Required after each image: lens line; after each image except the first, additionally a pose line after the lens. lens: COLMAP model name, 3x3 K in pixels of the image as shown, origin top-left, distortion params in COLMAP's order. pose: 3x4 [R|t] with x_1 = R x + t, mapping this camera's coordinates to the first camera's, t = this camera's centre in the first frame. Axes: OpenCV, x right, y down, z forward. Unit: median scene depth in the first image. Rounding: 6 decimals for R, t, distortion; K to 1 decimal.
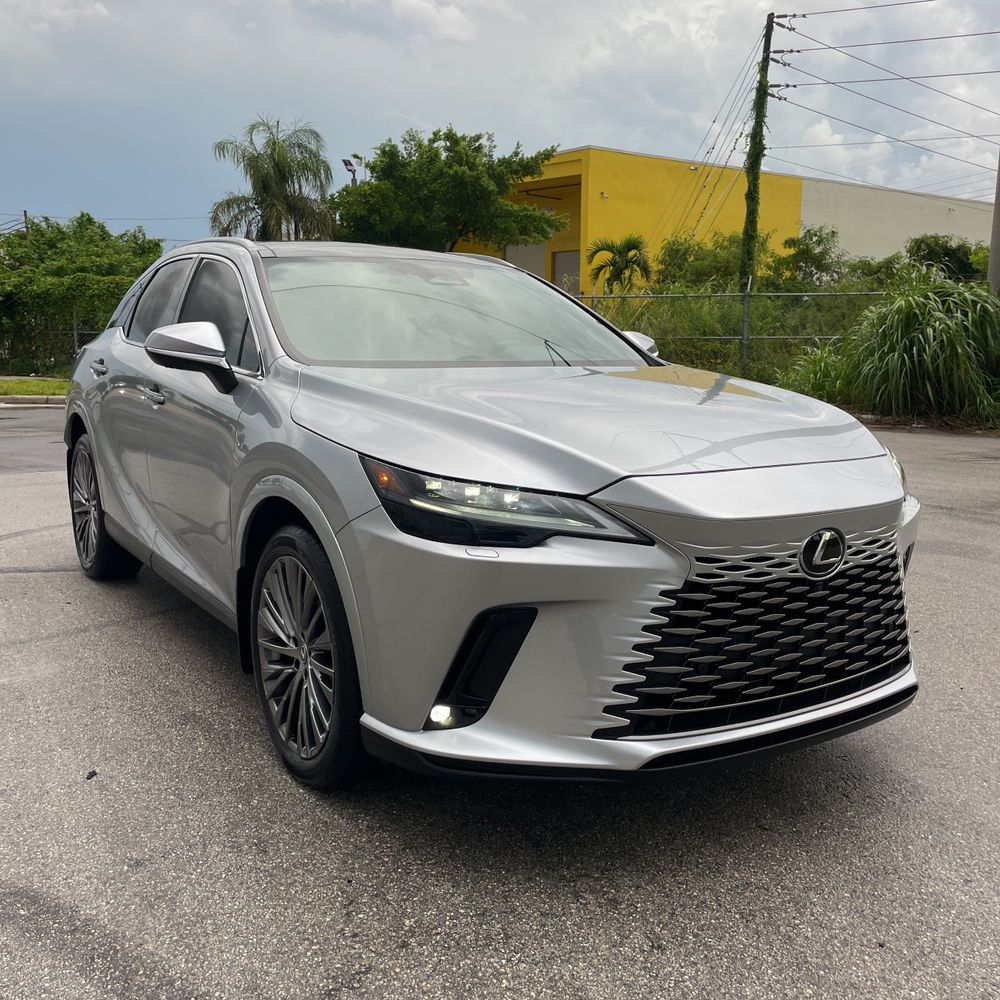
lens RADIAL K [[1021.0, 0, 526.6], [0, 1021.0, 492.4], [0, 0, 1]] dist [0.022065, 0.000000]
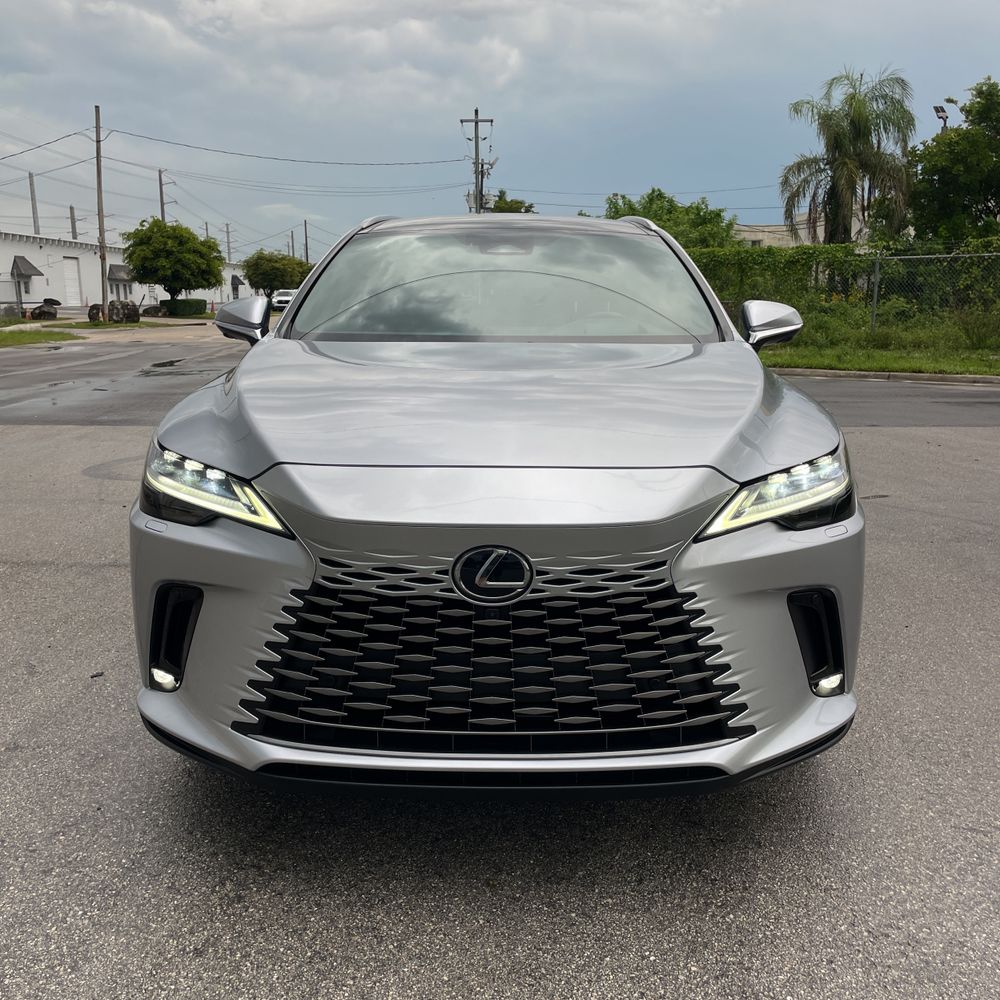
lens RADIAL K [[1021.0, 0, 498.6], [0, 1021.0, 500.2], [0, 0, 1]] dist [0.022065, 0.000000]
pose [[0.825495, 0.097145, -0.555987, 0.734542], [-0.075084, 0.995222, 0.062410, -0.051823], [0.559393, -0.009774, 0.828845, 0.310738]]
